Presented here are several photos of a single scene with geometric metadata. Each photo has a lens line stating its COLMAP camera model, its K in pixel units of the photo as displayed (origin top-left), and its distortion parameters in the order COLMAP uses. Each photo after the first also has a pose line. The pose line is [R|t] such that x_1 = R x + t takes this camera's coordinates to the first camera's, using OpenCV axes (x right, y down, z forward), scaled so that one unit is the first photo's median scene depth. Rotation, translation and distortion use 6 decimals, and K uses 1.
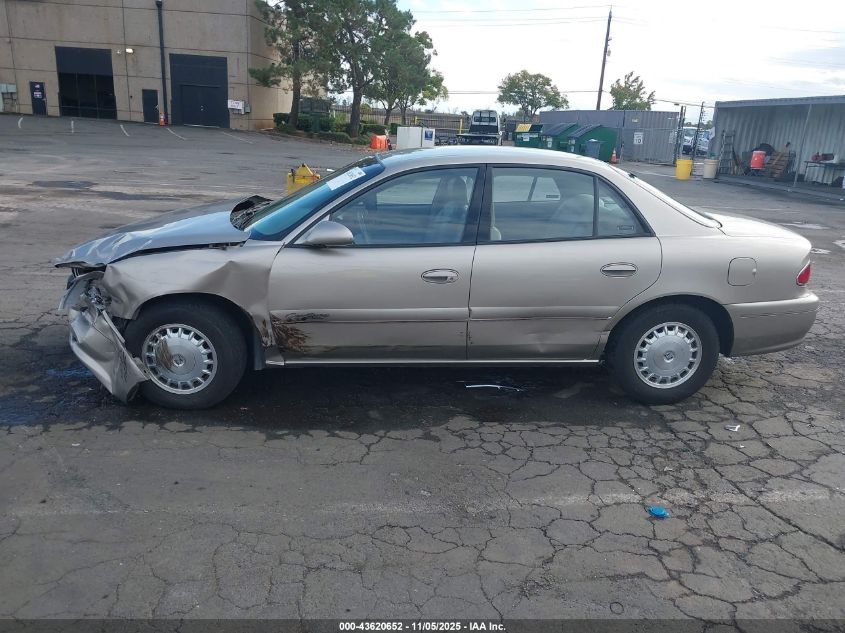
lens RADIAL K [[657.3, 0, 423.7], [0, 657.3, 312.4], [0, 0, 1]] dist [0.005620, -0.003557]
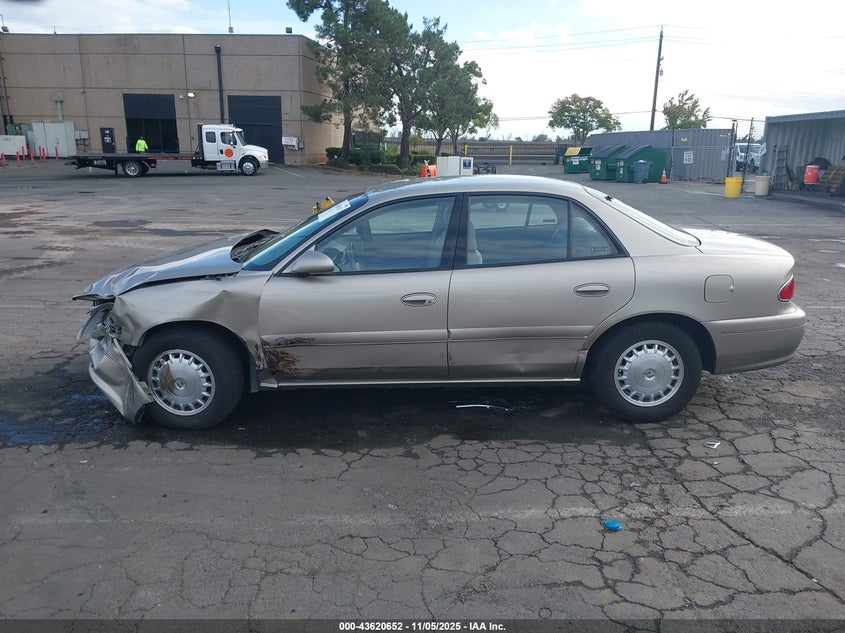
lens RADIAL K [[657.3, 0, 422.0], [0, 657.3, 318.0], [0, 0, 1]] dist [0.005620, -0.003557]
pose [[0.996000, -0.020138, -0.087056, 0.117598], [0.017270, 0.999287, -0.033574, 0.008435], [0.087670, 0.031936, 0.995637, -0.040453]]
